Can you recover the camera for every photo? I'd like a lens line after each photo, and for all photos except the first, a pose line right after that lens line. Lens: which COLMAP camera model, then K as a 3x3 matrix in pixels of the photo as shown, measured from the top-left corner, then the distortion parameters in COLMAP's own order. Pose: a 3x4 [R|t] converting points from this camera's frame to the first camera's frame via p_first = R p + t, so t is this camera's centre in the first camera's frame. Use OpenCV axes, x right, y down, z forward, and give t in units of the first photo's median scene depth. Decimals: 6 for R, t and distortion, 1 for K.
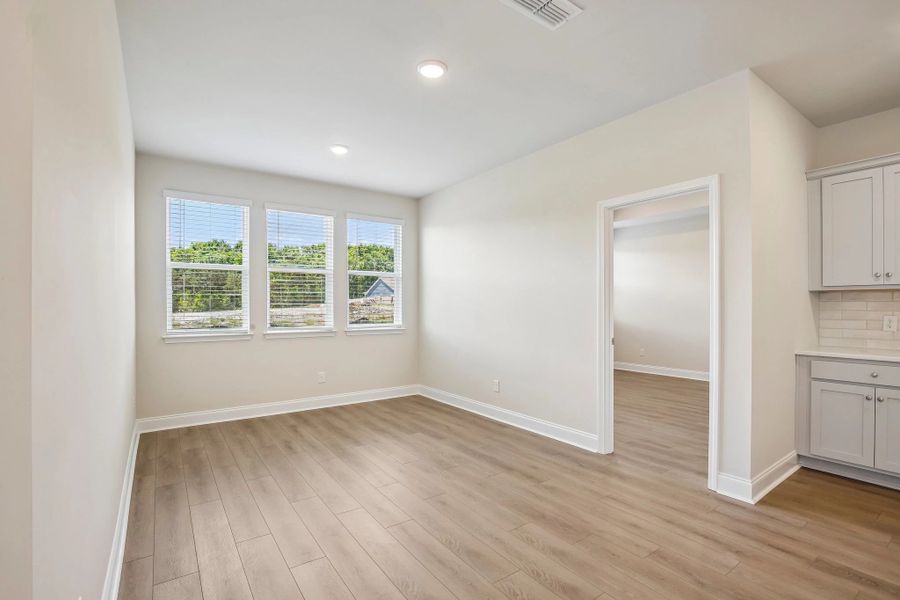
lens RADIAL K [[418.5, 0, 451.7], [0, 418.5, 306.8], [0, 0, 1]] dist [-0.024297, 0.000775]
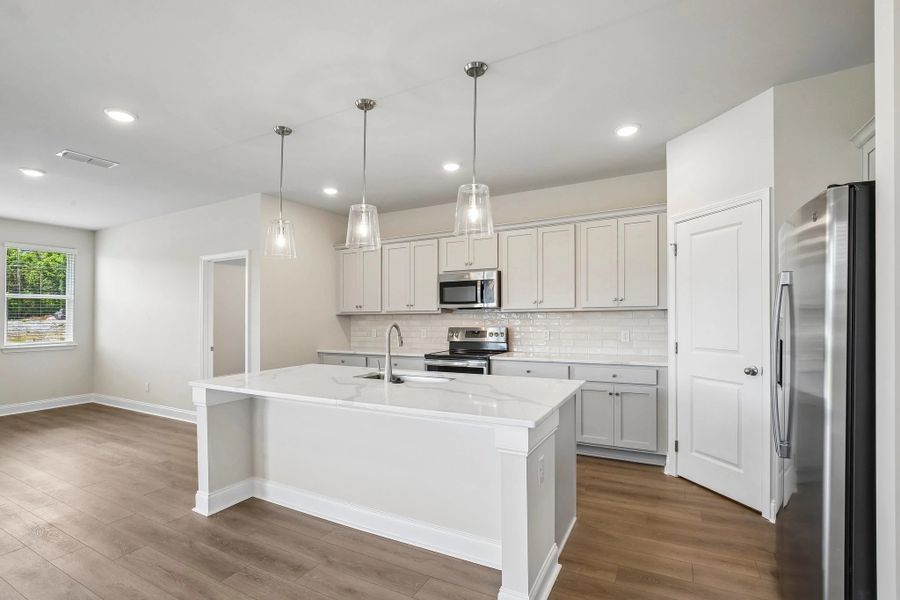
lens RADIAL K [[418.5, 0, 451.7], [0, 418.5, 306.8], [0, 0, 1]] dist [-0.024297, 0.000775]
pose [[0.894859, -0.001217, 0.446348, 0.562139], [0.011206, 0.999742, -0.019739, -0.033670], [-0.446209, 0.022665, 0.894642, -0.841422]]
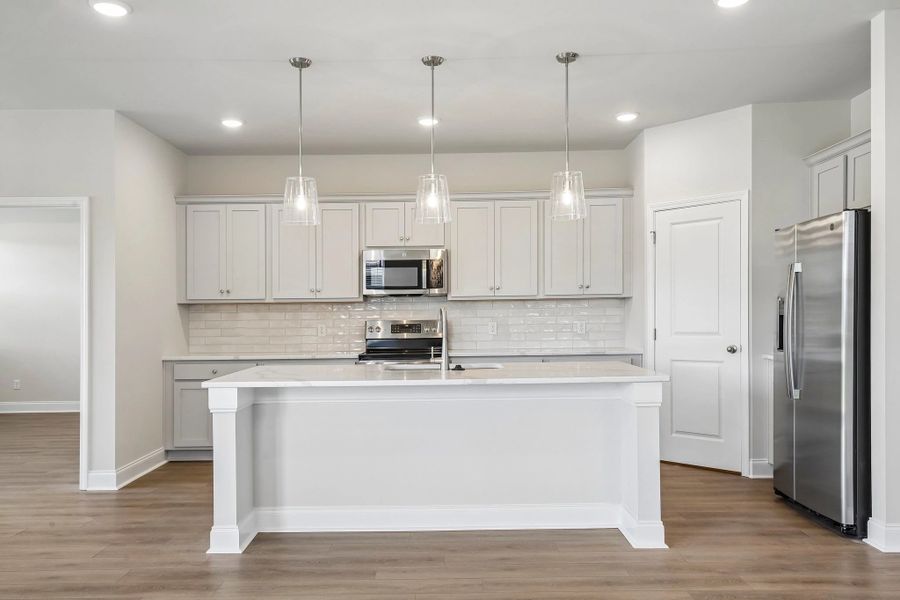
lens RADIAL K [[718.5, 0, 450.0], [0, 718.5, 300.0], [0, 0, 1]] dist [0.022304, -0.002882]
pose [[0.576598, 0.011525, 0.816947, -0.324351], [0.012684, 0.999654, -0.023056, 0.006449], [-0.816930, 0.023656, 0.576252, -0.786950]]
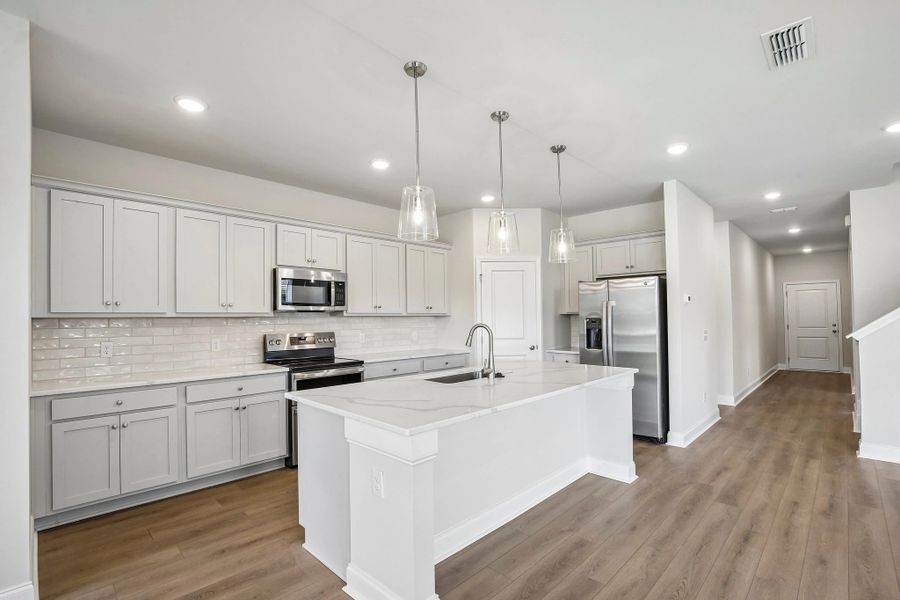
lens RADIAL K [[418.5, 0, 451.7], [0, 418.5, 306.8], [0, 0, 1]] dist [-0.024297, 0.000775]
pose [[-0.187001, 0.027626, 0.981971, -0.114362], [0.010516, 0.999604, -0.026119, -0.031712], [-0.982303, 0.005442, -0.187218, 0.340015]]
